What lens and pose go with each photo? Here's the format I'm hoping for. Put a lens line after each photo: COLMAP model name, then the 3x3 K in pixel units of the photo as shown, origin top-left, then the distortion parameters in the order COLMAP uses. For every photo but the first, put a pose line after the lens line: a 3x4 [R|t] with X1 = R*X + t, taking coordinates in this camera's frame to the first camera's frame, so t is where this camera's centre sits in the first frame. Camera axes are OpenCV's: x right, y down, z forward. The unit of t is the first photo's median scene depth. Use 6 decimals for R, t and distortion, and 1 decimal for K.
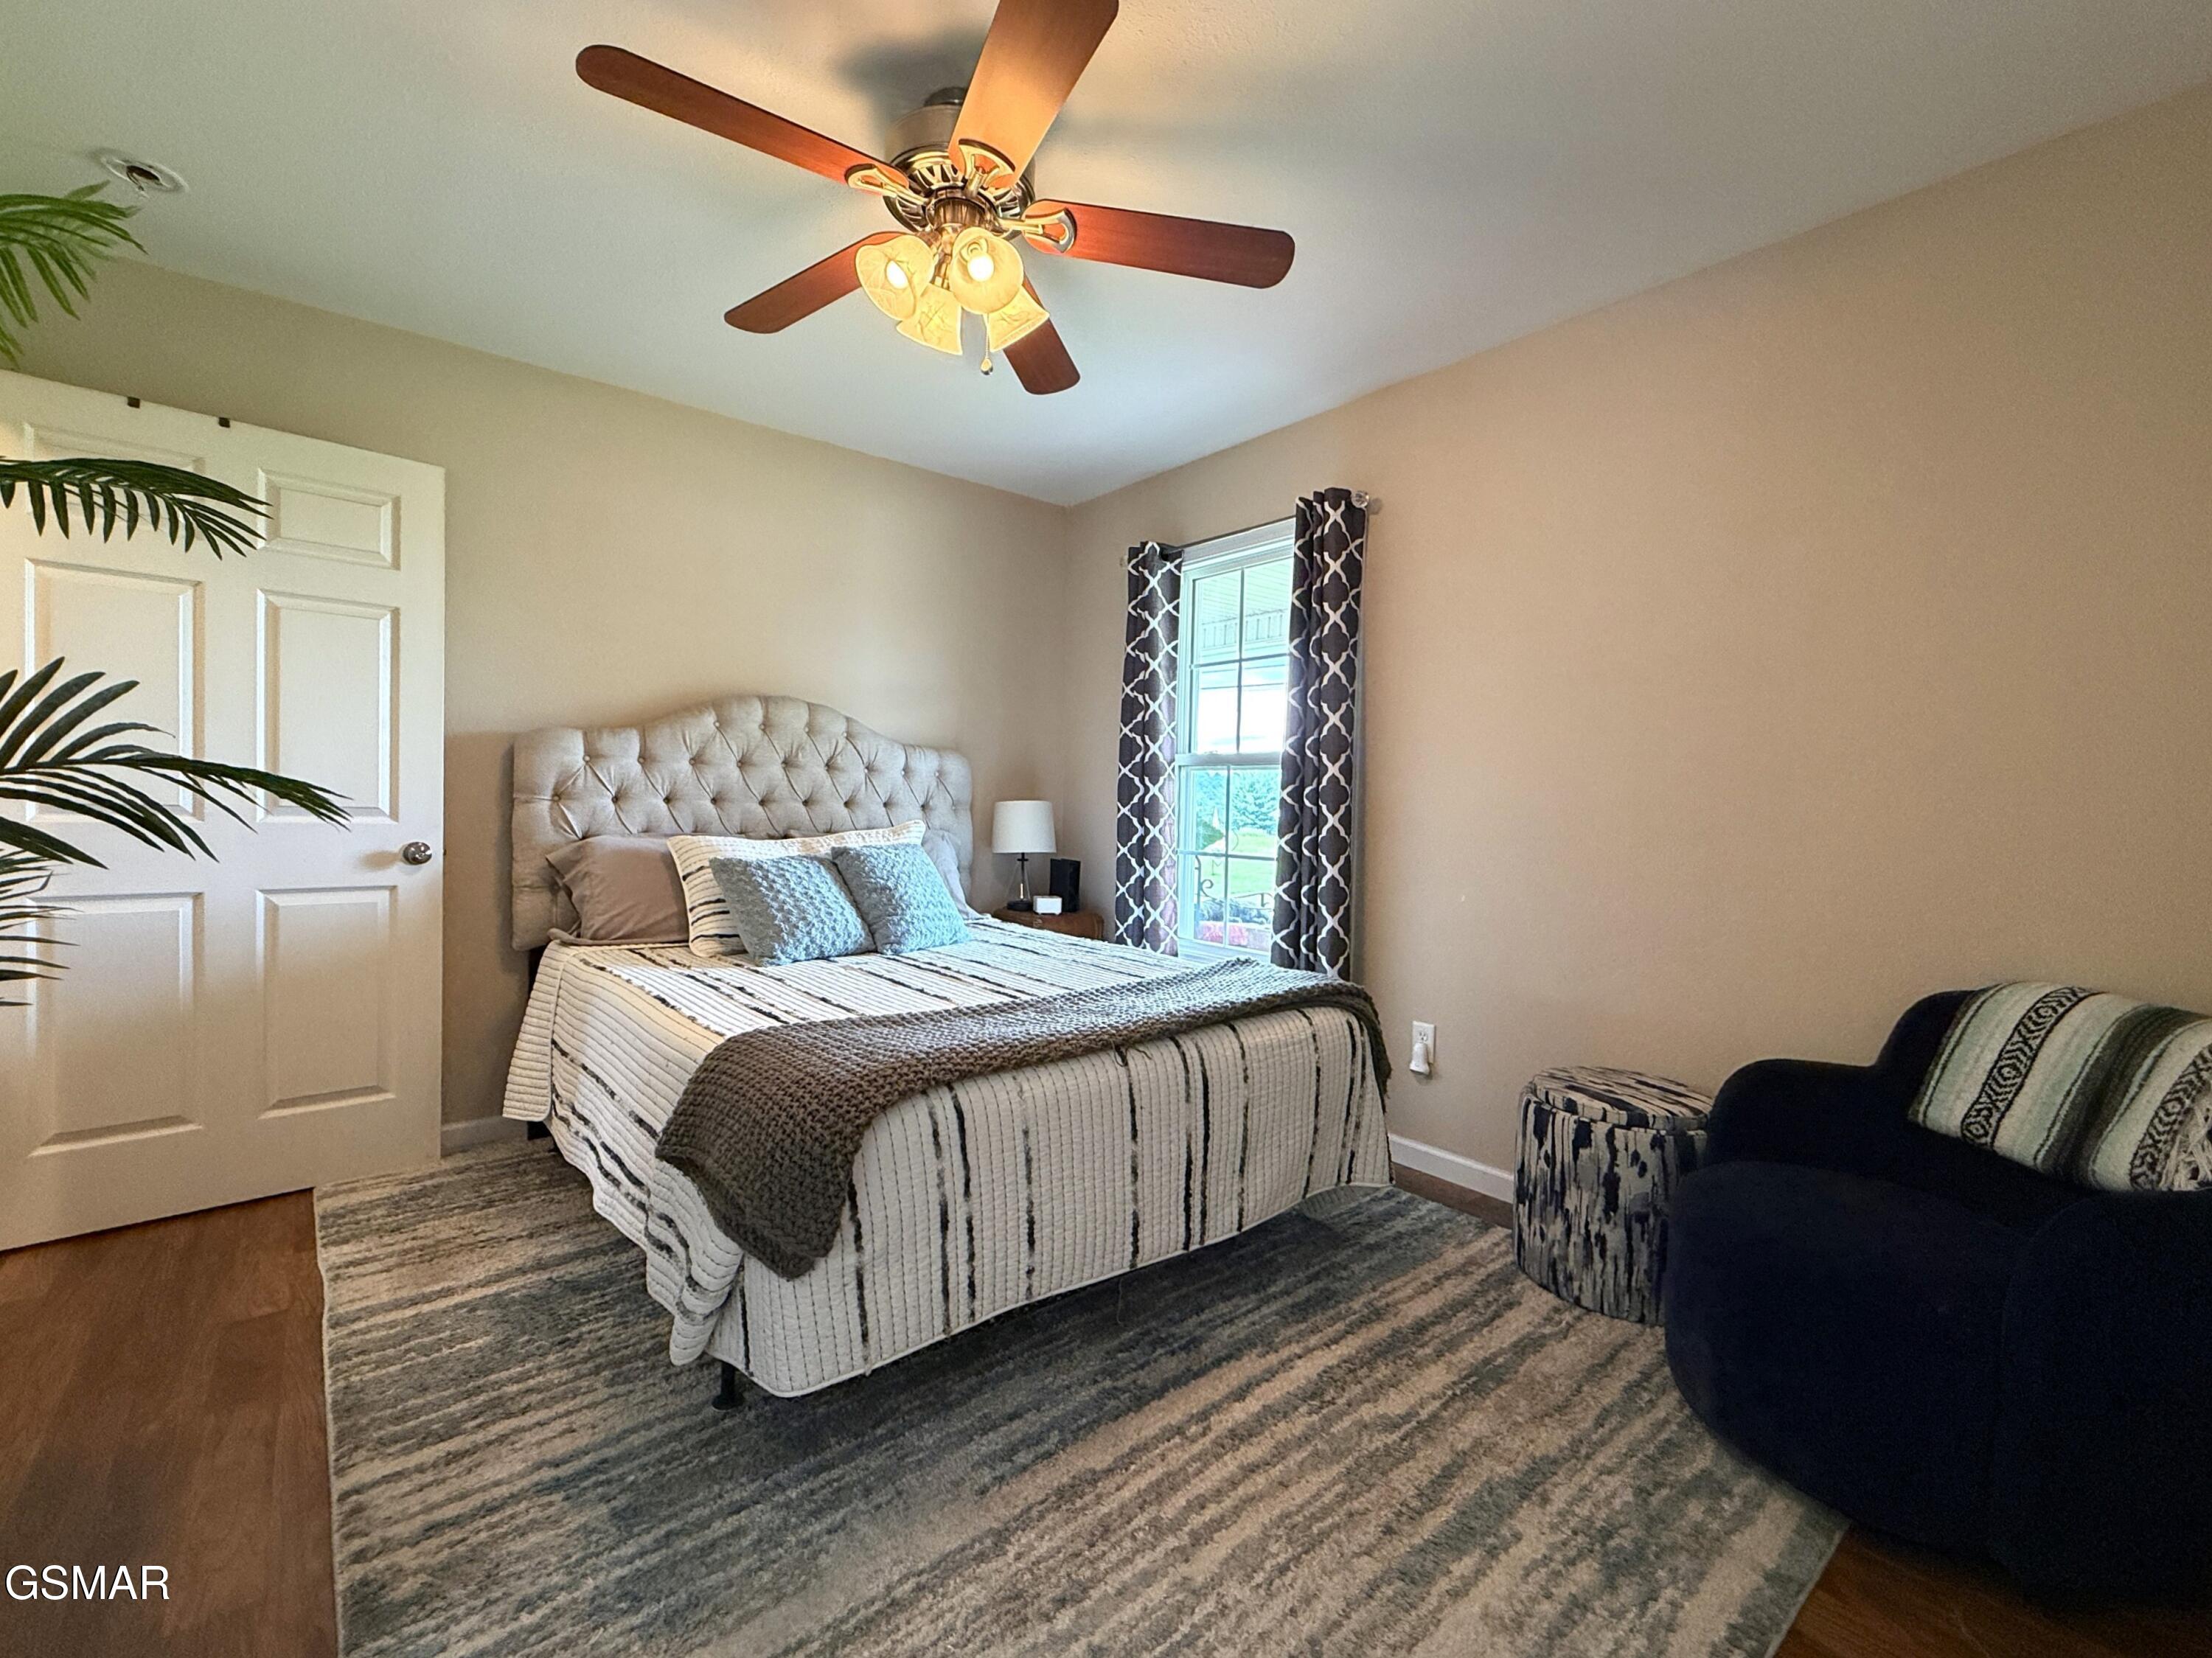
lens RADIAL K [[902.2, 0, 1098.6], [0, 902.2, 825.7], [0, 0, 1]] dist [0.000692, 0.000289]
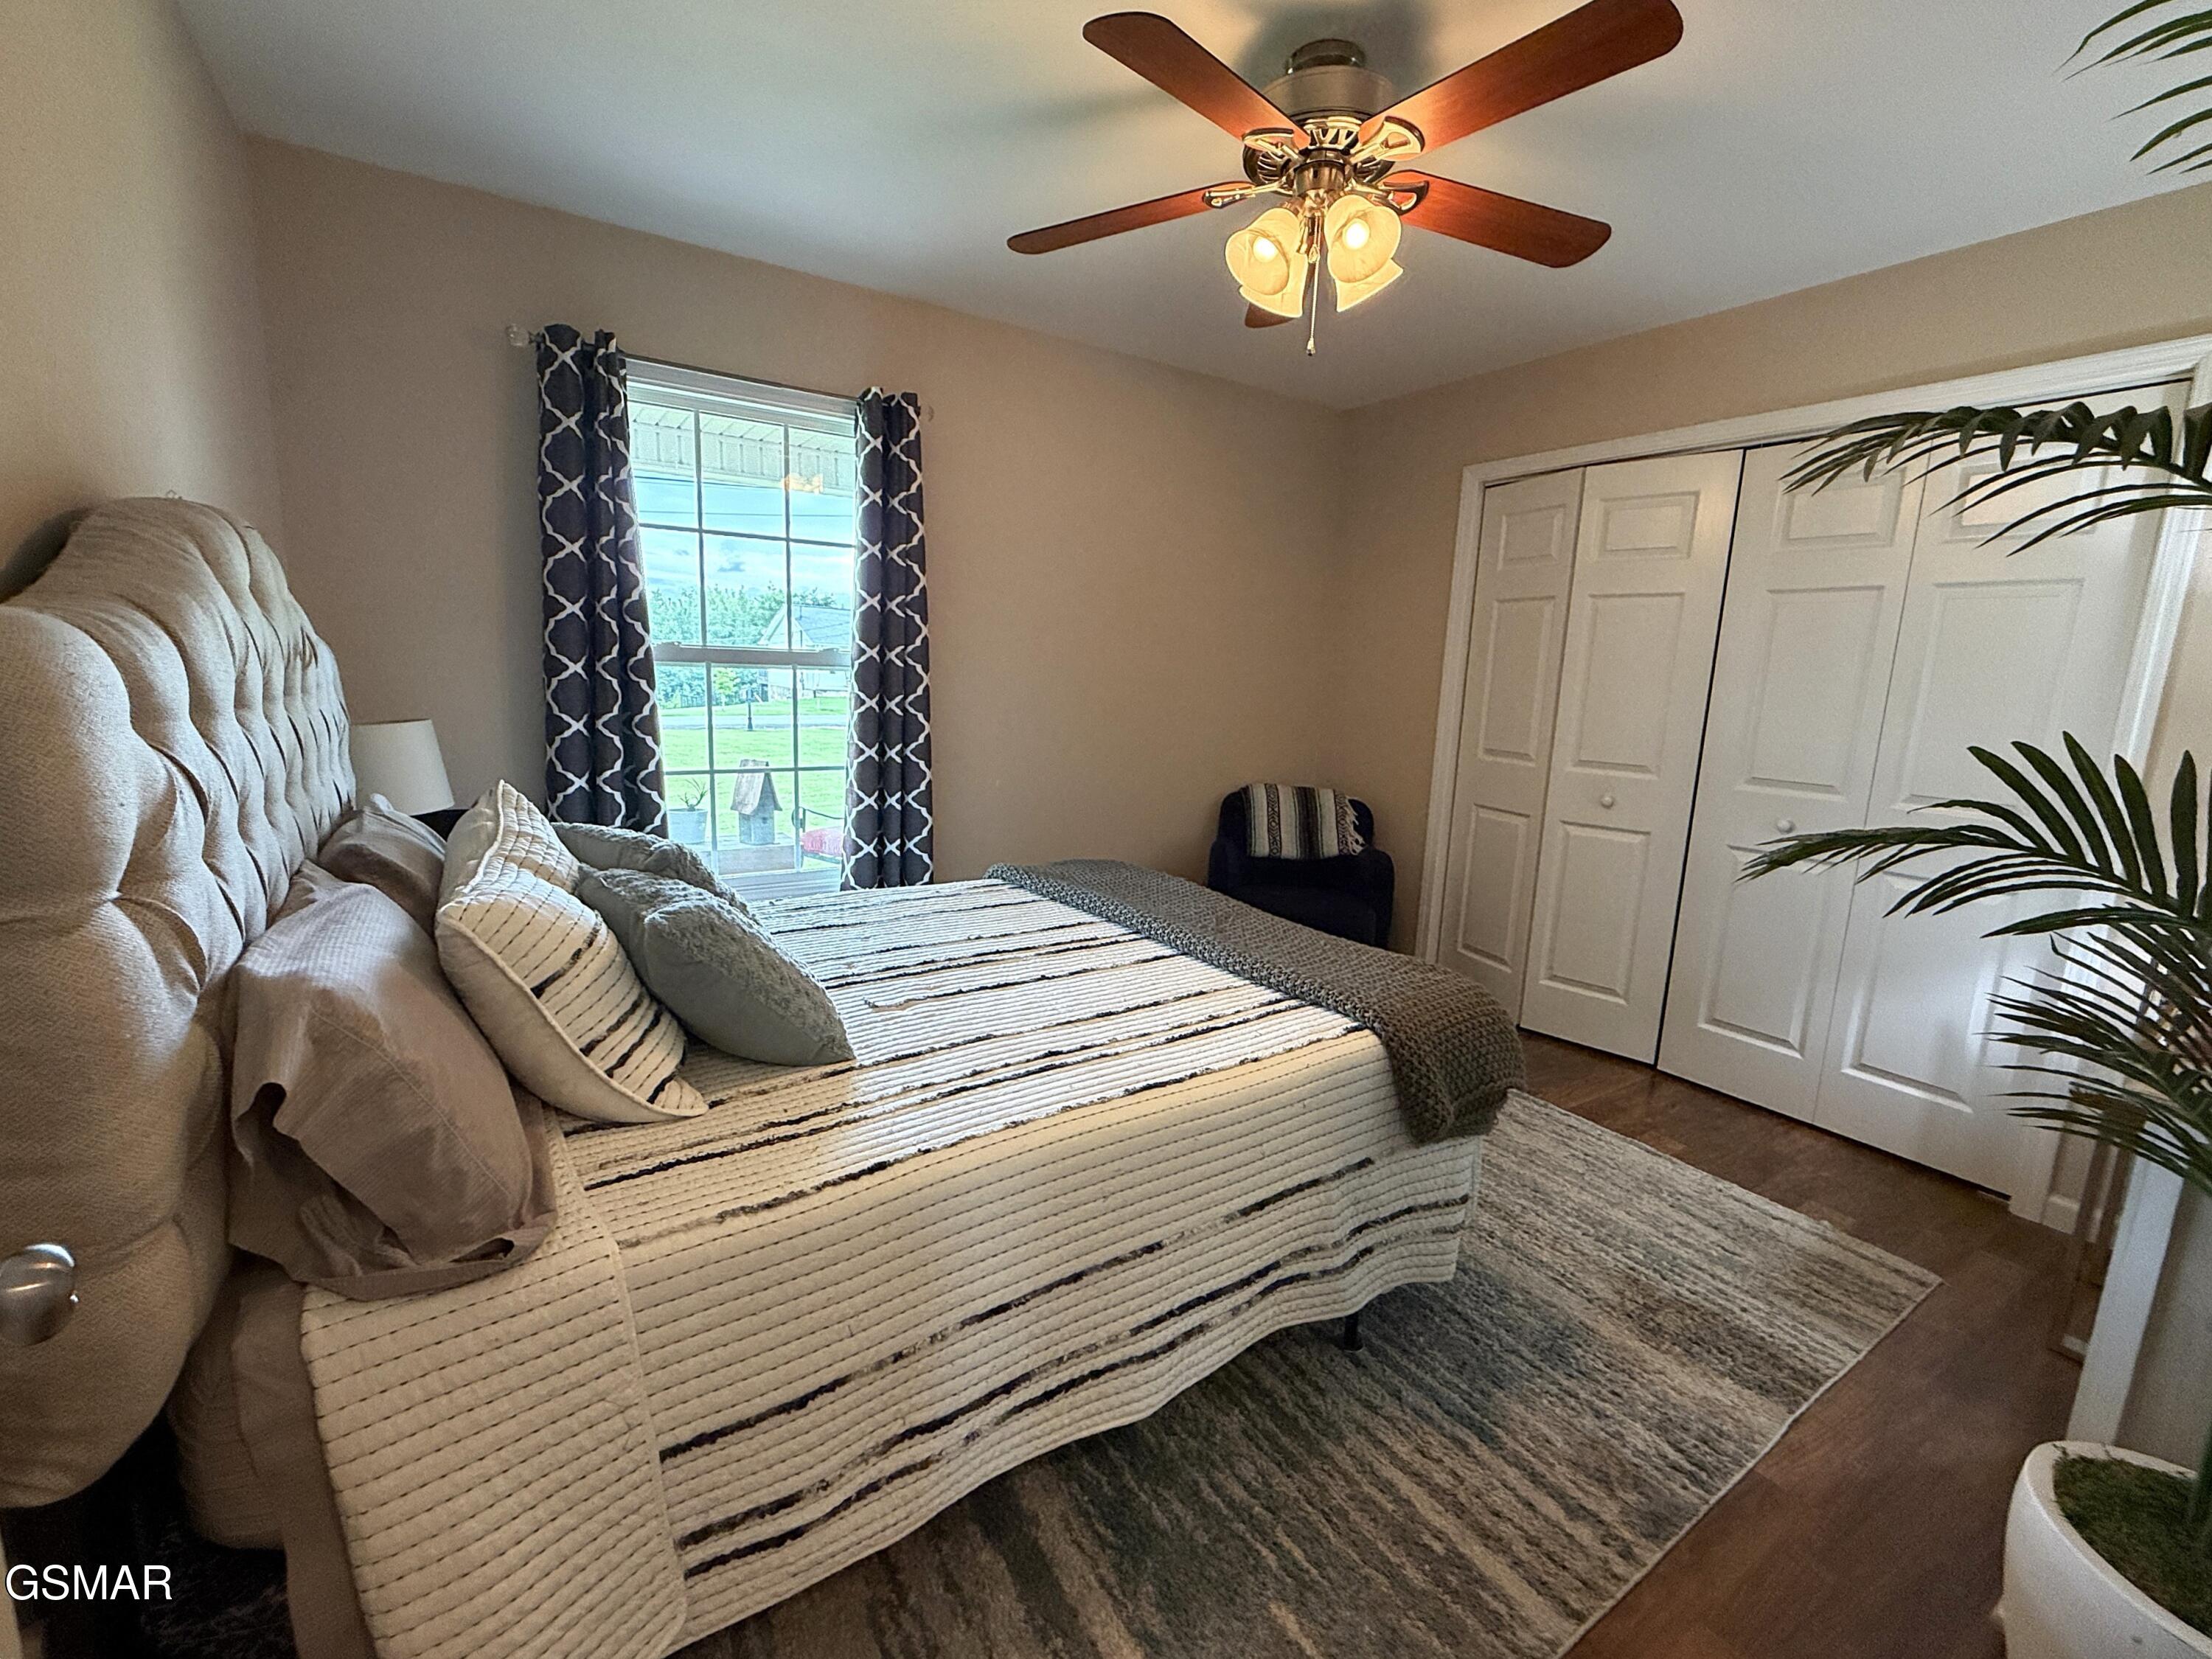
lens RADIAL K [[902.3, 0, 1098.6], [0, 902.3, 826.2], [0, 0, 1]] dist [0.000692, 0.000289]
pose [[0.147483, -0.184059, 0.971788, -1.680114], [-0.003699, 0.982422, 0.186635, -0.199961], [-0.989058, -0.031120, 0.144210, 1.407410]]
